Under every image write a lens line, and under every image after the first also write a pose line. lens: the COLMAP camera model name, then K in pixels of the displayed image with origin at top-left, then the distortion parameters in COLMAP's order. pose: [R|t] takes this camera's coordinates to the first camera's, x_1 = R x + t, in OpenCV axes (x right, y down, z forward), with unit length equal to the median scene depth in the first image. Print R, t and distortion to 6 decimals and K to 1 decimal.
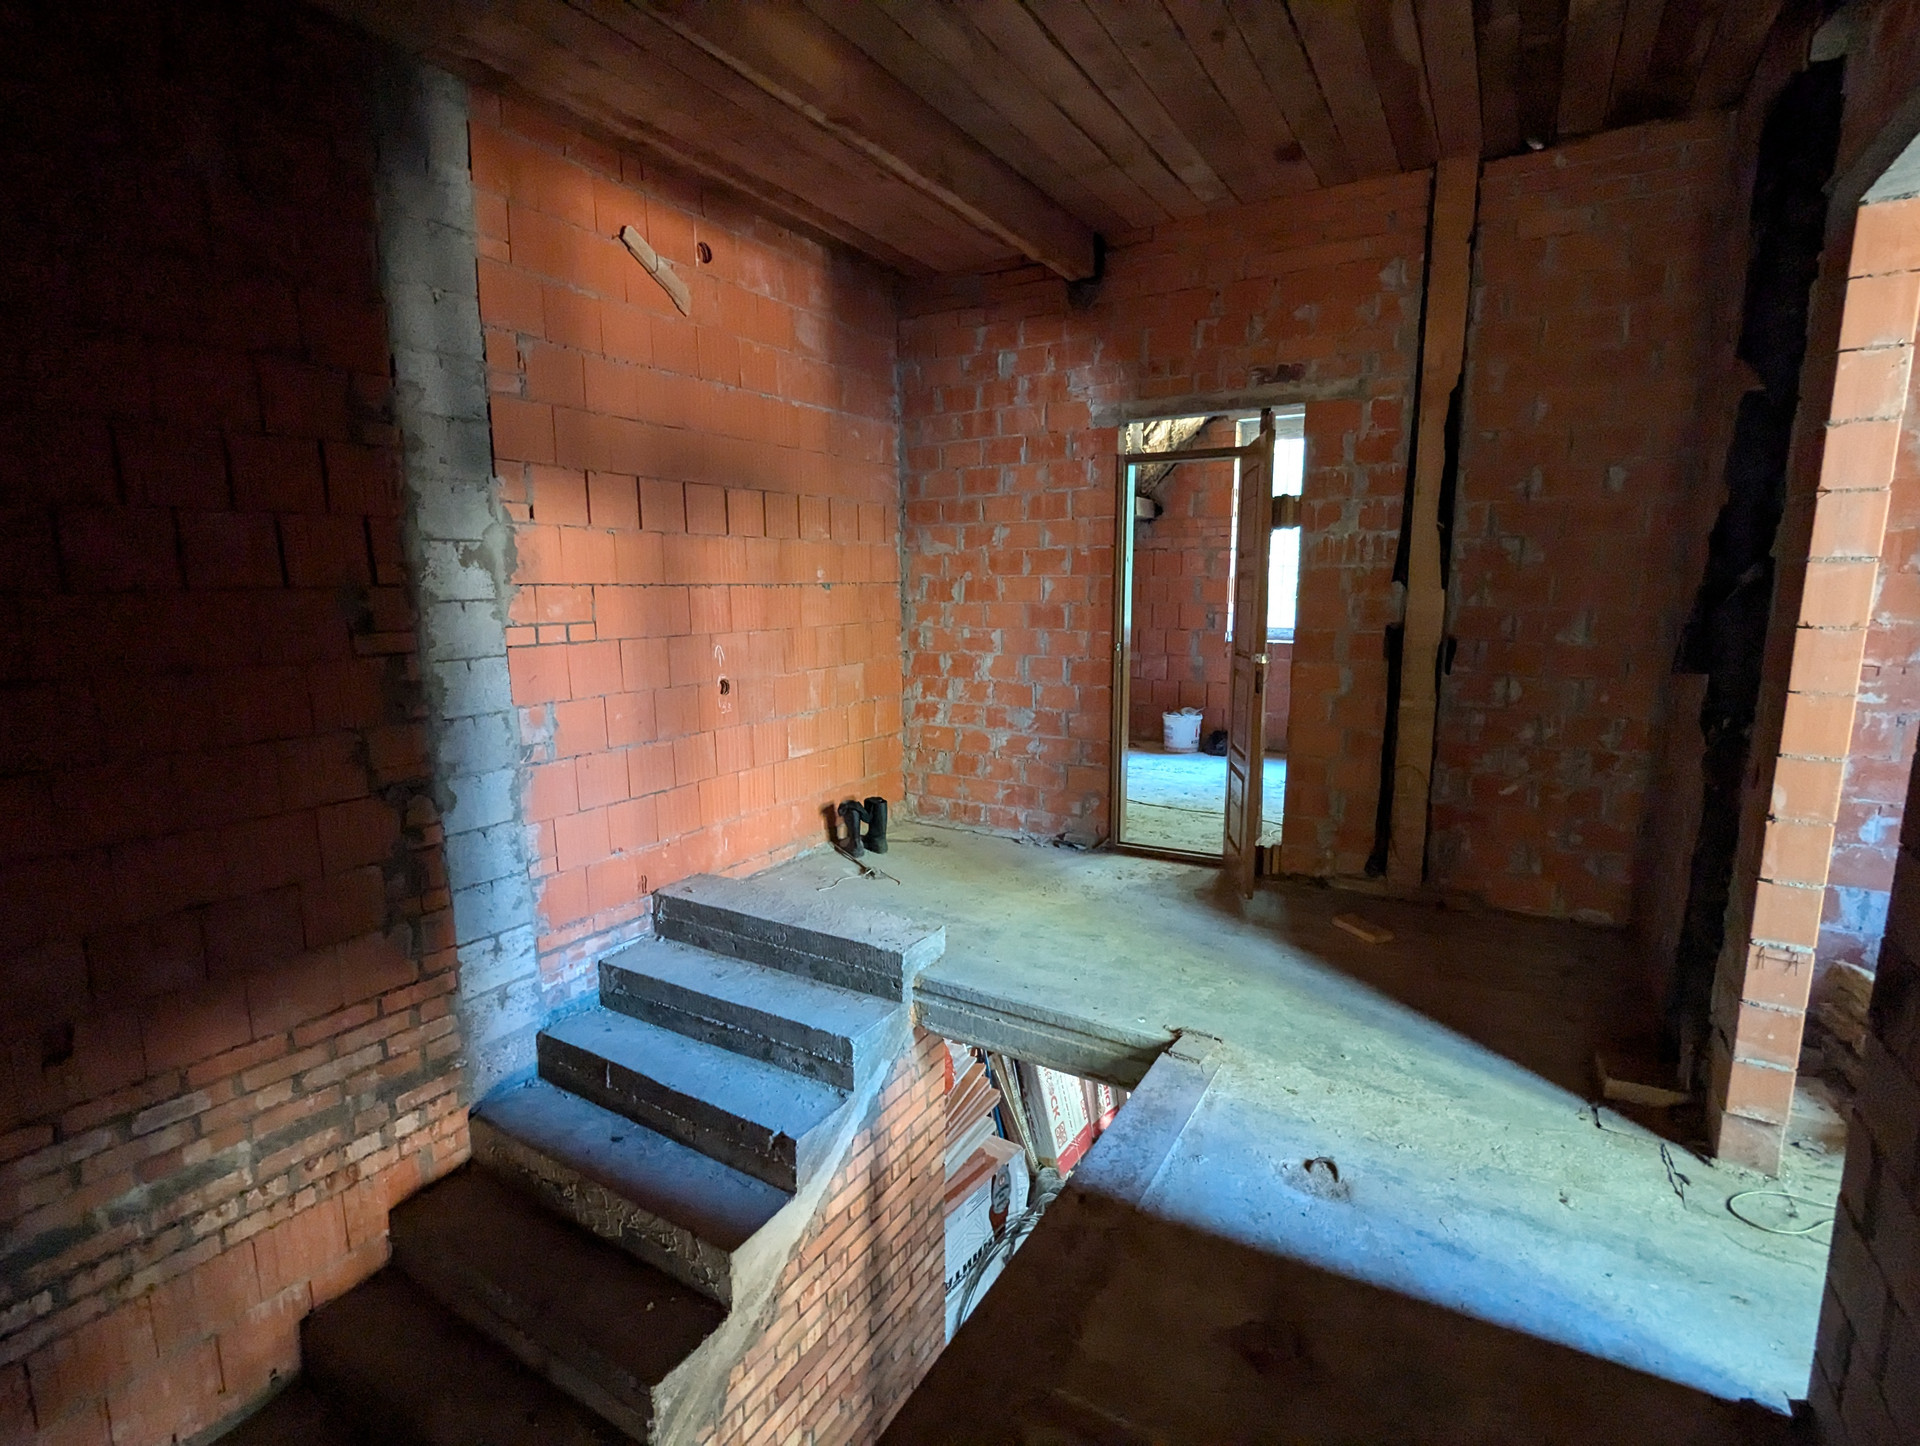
lens RADIAL K [[911.0, 0, 961.7], [0, 911.0, 725.6], [0, 0, 1]] dist [0.000528, 0.000241]
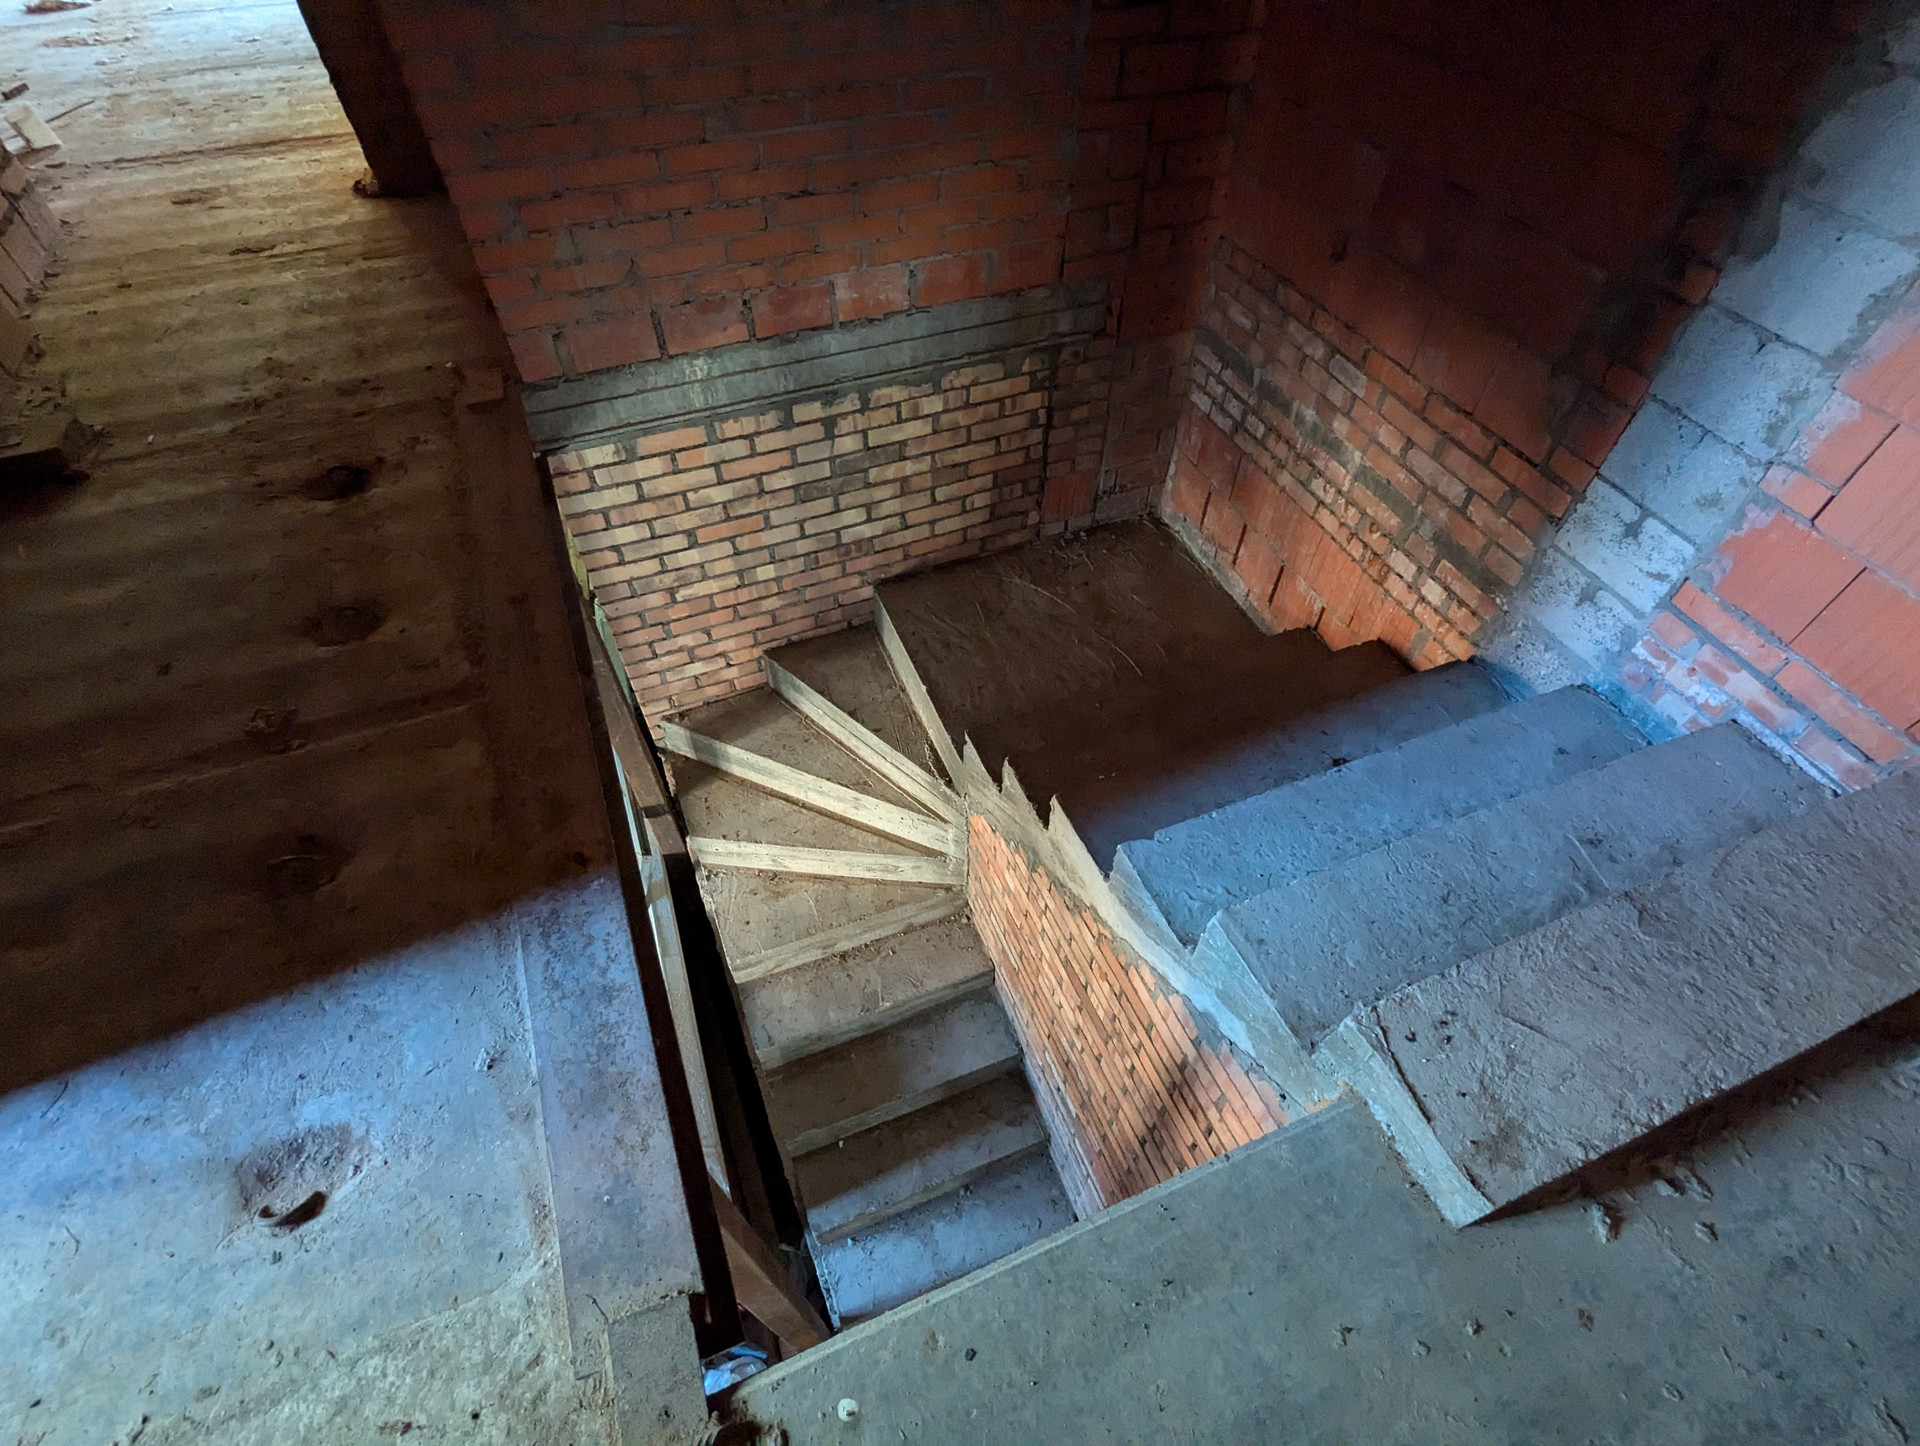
lens RADIAL K [[911.0, 0, 953.5], [0, 911.0, 727.8], [0, 0, 1]] dist [0.000528, 0.000241]
pose [[-0.594829, 0.623262, -0.507664, 0.173452], [-0.131640, 0.547486, 0.826396, -0.140403], [0.793000, 0.558393, -0.243614, 0.896770]]
